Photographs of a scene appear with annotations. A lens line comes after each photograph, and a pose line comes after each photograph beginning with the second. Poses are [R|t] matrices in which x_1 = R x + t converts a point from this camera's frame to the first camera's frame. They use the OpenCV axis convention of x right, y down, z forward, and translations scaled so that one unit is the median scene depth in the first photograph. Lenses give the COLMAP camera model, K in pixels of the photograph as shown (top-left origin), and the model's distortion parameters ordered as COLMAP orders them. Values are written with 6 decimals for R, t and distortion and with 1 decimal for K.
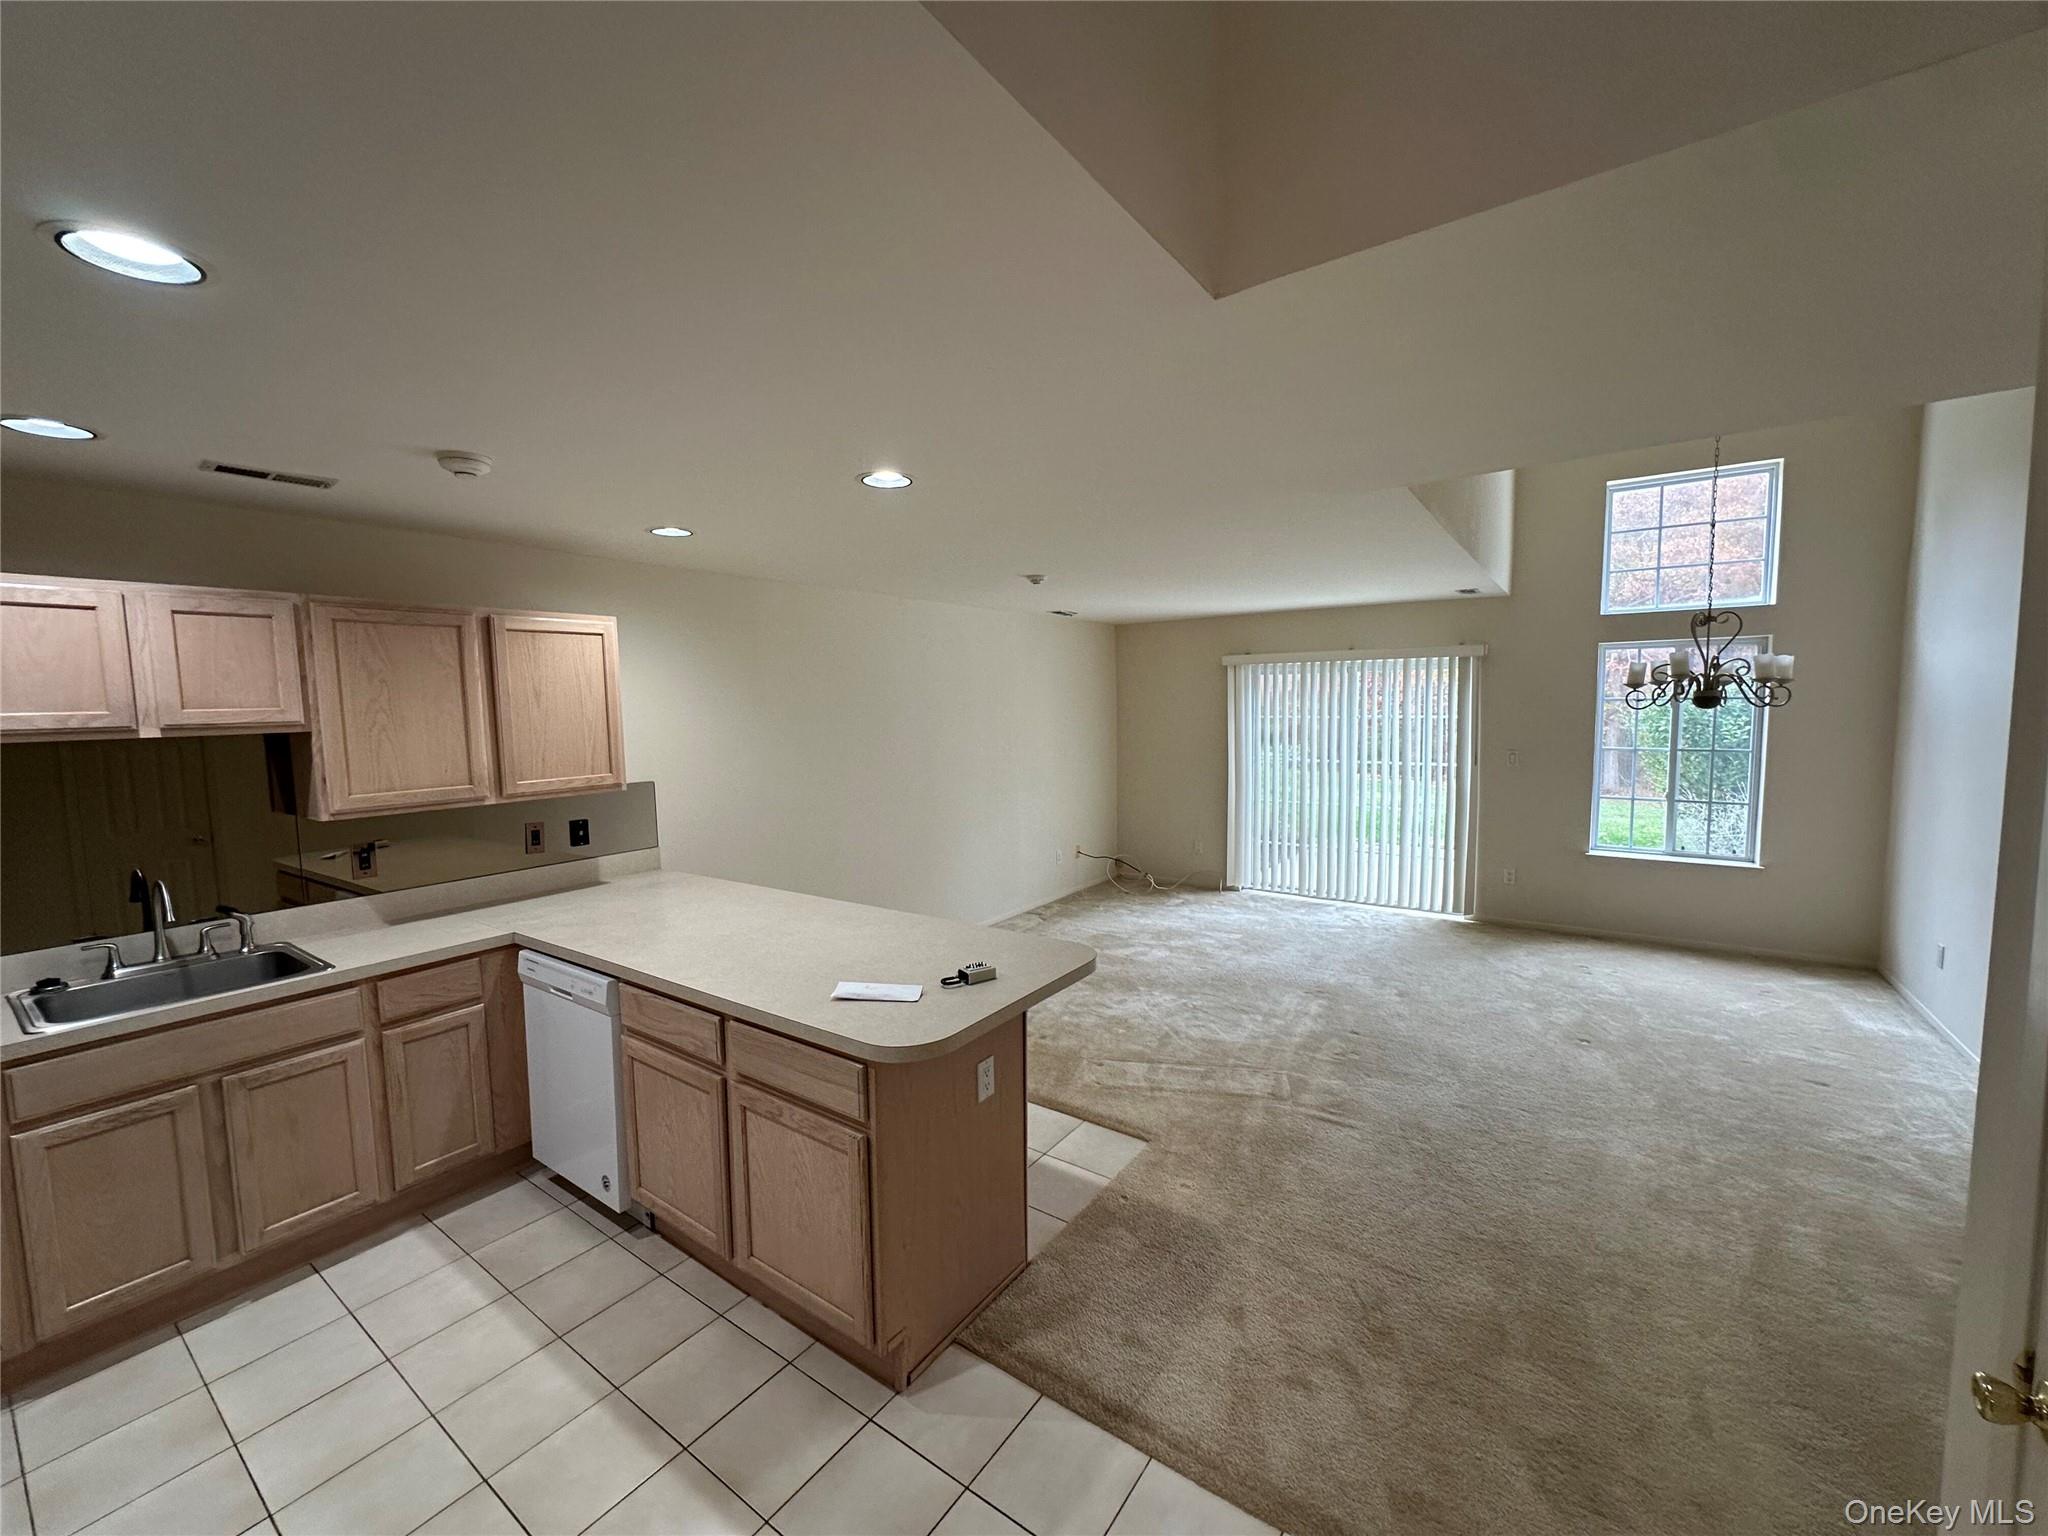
lens RADIAL K [[818.3, 0, 1026.8], [0, 818.3, 758.3], [0, 0, 1]] dist [-0.002381, 0.001004]
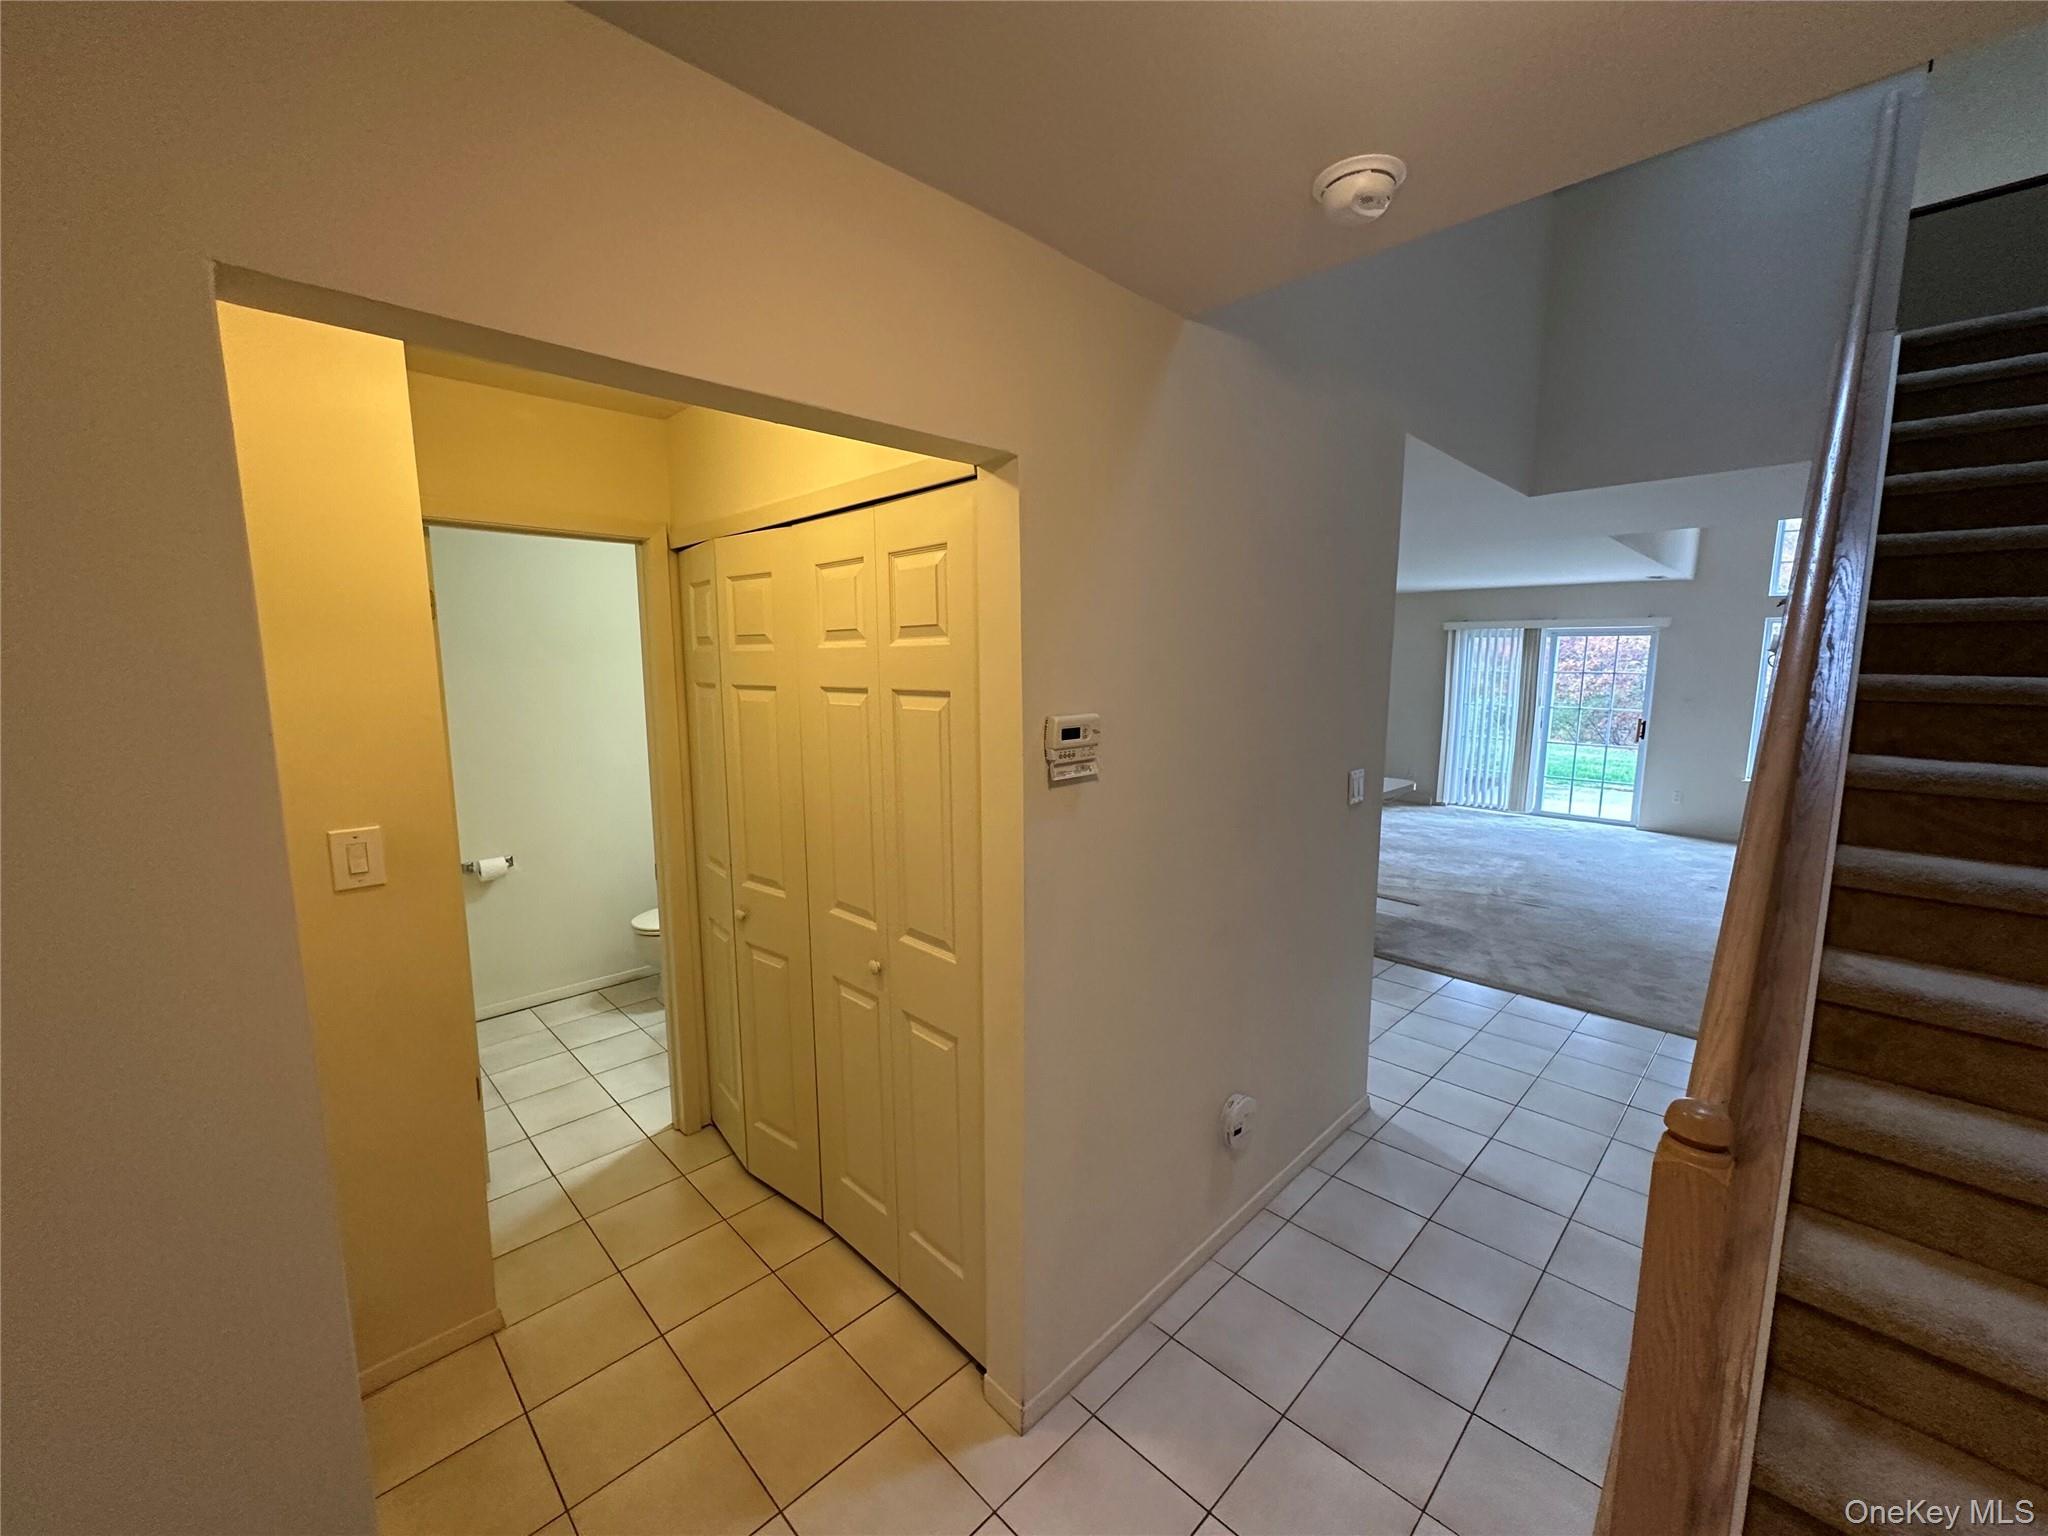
lens RADIAL K [[818.3, 0, 1028.0], [0, 818.3, 774.6], [0, 0, 1]] dist [-0.002381, 0.001004]
pose [[0.985013, 0.045065, -0.166486, -0.317548], [-0.033041, 0.996688, 0.074302, 0.068298], [0.169284, -0.067687, 0.983240, -0.677590]]
